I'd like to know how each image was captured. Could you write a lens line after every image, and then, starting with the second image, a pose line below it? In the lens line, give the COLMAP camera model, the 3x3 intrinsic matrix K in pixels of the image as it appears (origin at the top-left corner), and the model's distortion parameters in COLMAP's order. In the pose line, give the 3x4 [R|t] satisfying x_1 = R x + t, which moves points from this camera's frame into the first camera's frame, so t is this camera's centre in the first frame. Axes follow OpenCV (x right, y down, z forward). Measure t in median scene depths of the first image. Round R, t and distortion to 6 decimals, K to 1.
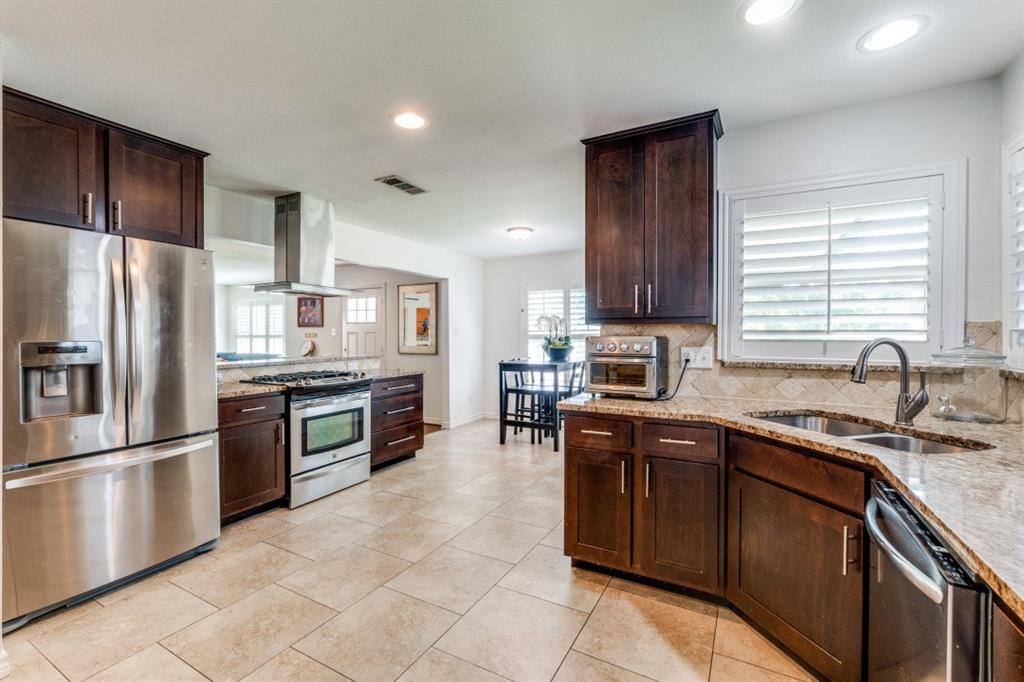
lens RADIAL K [[442.0, 0, 507.8], [0, 442.0, 340.0], [0, 0, 1]] dist [-0.007224, 0.000511]
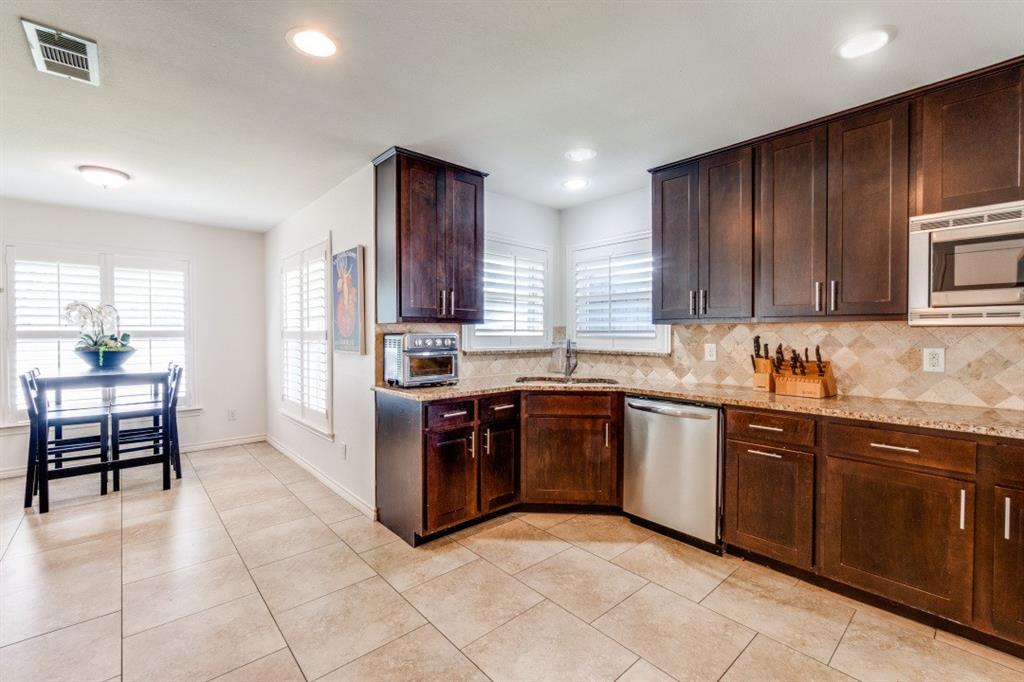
lens RADIAL K [[442.0, 0, 508.6], [0, 442.0, 340.4], [0, 0, 1]] dist [-0.007224, 0.000511]
pose [[0.326482, -0.015475, 0.945077, -0.864355], [0.009441, 0.999869, 0.013111, -0.003682], [-0.945156, 0.004642, 0.326586, 0.472438]]
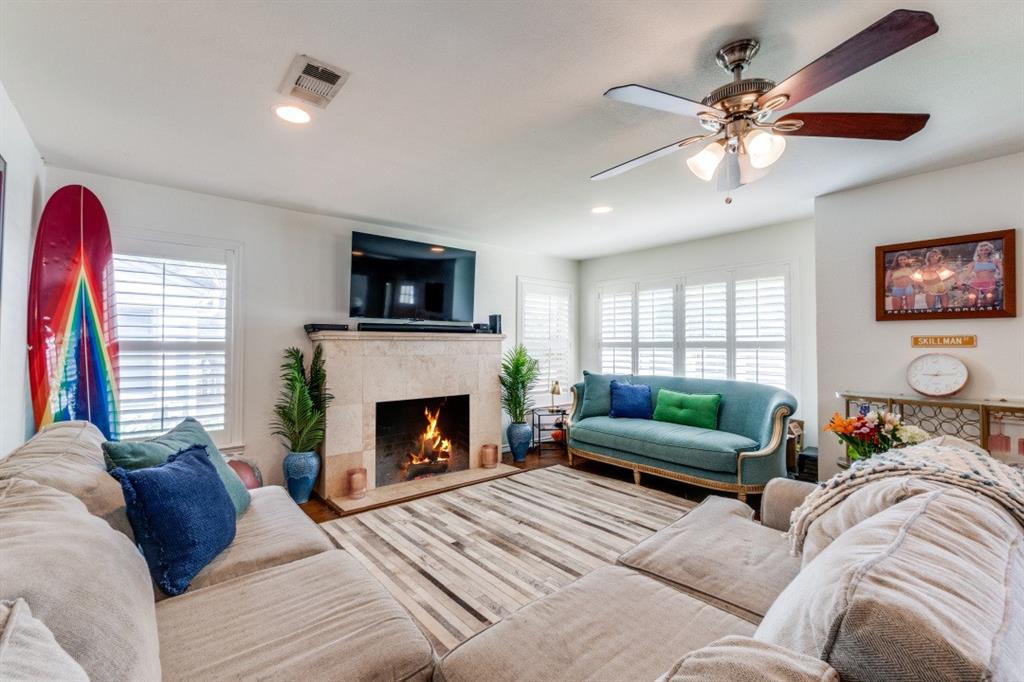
lens RADIAL K [[442.0, 0, 511.2], [0, 442.0, 344.2], [0, 0, 1]] dist [-0.007224, 0.000511]
pose [[0.938780, -0.006363, -0.344458, -0.596721], [0.003079, 0.999944, -0.010081, -0.005231], [0.344503, 0.008403, 0.938748, 0.470097]]
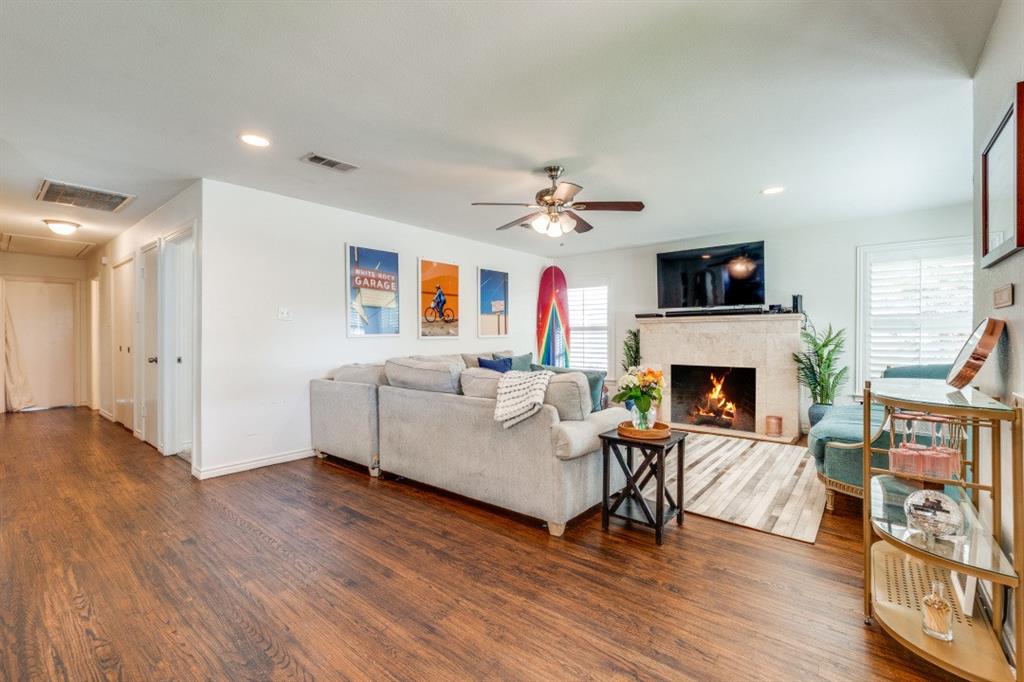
lens RADIAL K [[442.0, 0, 514.4], [0, 442.0, 339.2], [0, 0, 1]] dist [-0.007224, 0.000511]
pose [[-0.169530, 0.000157, -0.985525, -0.177797], [-0.007351, 0.999972, 0.001424, 0.011287], [0.985498, 0.007486, -0.169524, 0.722942]]
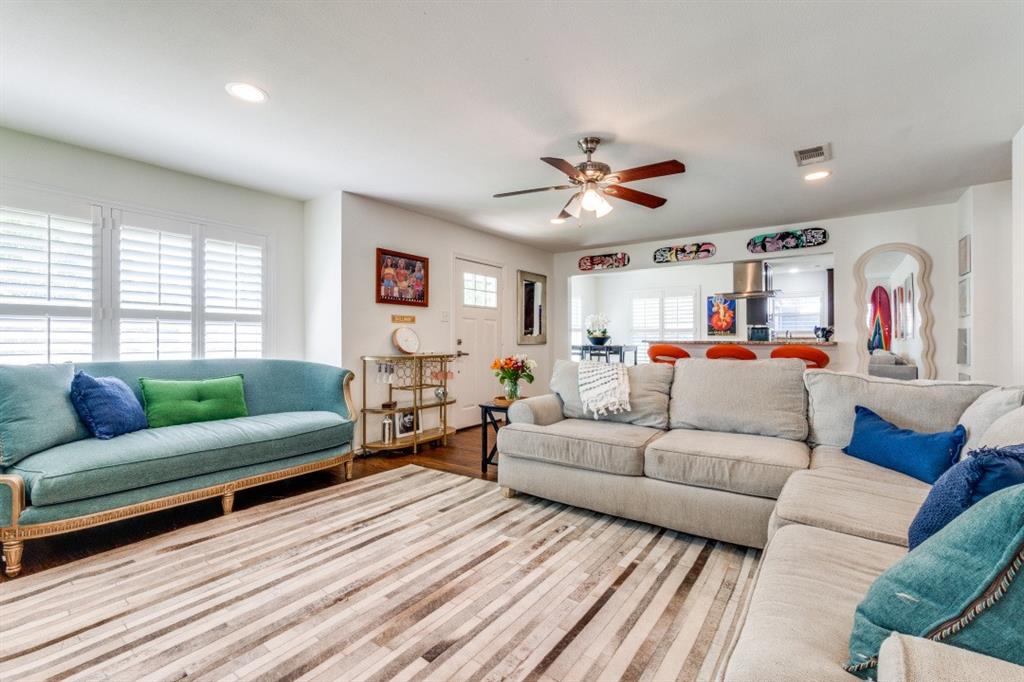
lens RADIAL K [[442.0, 0, 511.7], [0, 442.0, 340.1], [0, 0, 1]] dist [-0.007224, 0.000511]
pose [[0.115342, -0.007746, 0.993296, -0.916234], [0.005006, 0.999961, 0.007216, 0.012186], [-0.993313, 0.004140, 0.115376, 0.710093]]
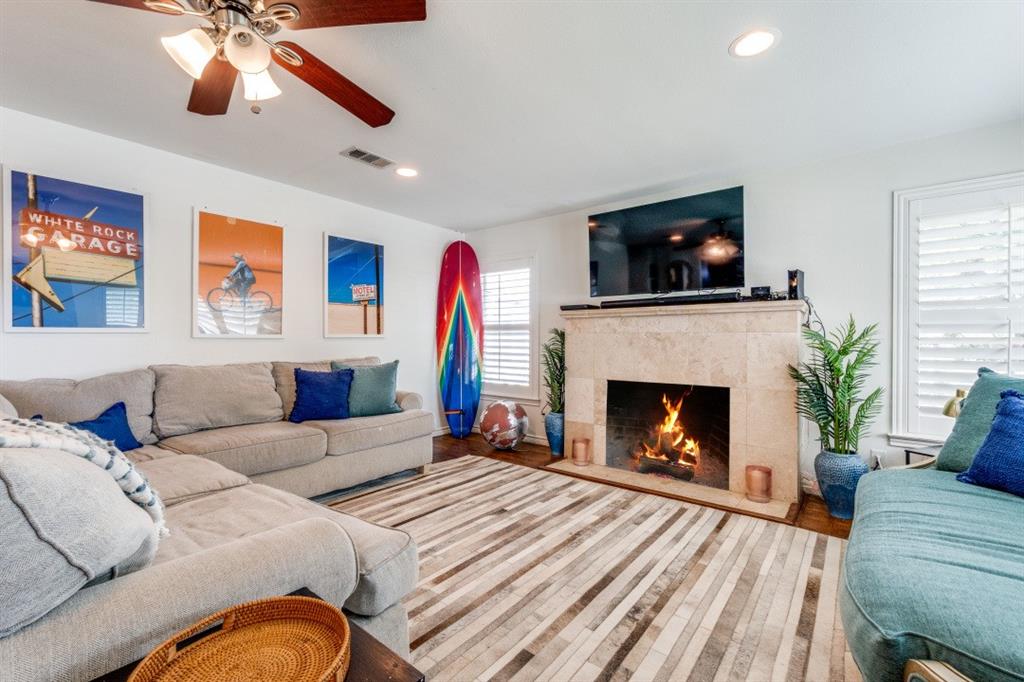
lens RADIAL K [[442.0, 0, 514.8], [0, 442.0, 340.1], [0, 0, 1]] dist [-0.007224, 0.000511]
pose [[-0.149949, -0.010044, -0.988643, -0.422503], [-0.014273, 0.999866, -0.007993, 0.013745], [0.988591, 0.012913, -0.150072, 0.818858]]
